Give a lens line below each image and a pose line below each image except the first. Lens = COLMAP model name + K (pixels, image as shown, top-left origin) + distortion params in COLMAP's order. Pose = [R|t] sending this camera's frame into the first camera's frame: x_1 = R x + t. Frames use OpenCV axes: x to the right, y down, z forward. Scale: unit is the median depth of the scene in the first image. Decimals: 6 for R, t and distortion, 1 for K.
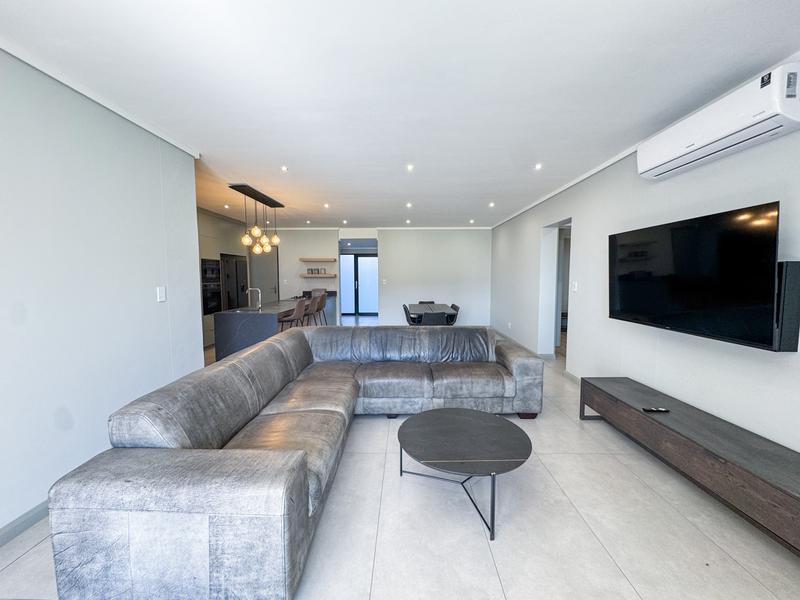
lens RADIAL K [[317.9, 0, 399.8], [0, 317.9, 298.6], [0, 0, 1]] dist [-0.002559, 0.000192]
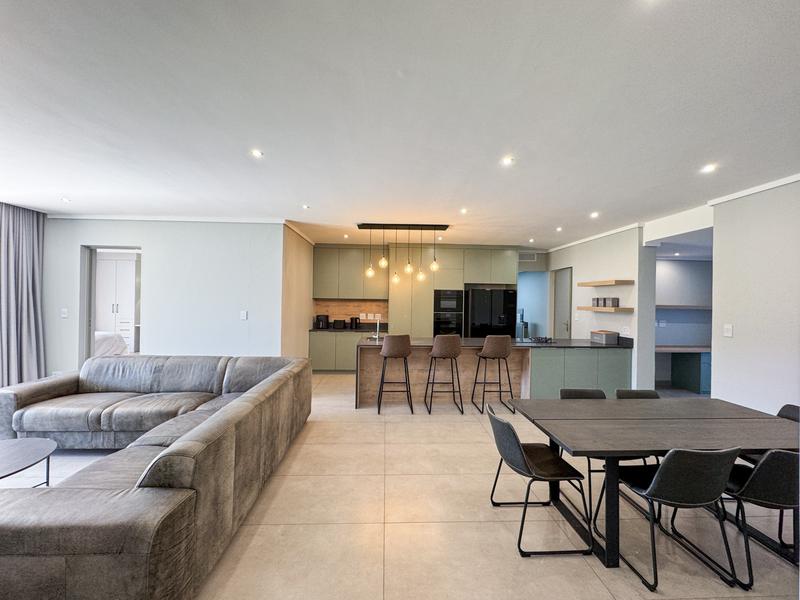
lens RADIAL K [[317.9, 0, 399.8], [0, 317.9, 298.6], [0, 0, 1]] dist [-0.002559, 0.000192]
pose [[0.063778, 0.000994, -0.997964, 0.412075], [-0.087373, 0.996165, -0.004591, -0.072260], [0.994132, 0.087488, 0.063621, 0.736813]]
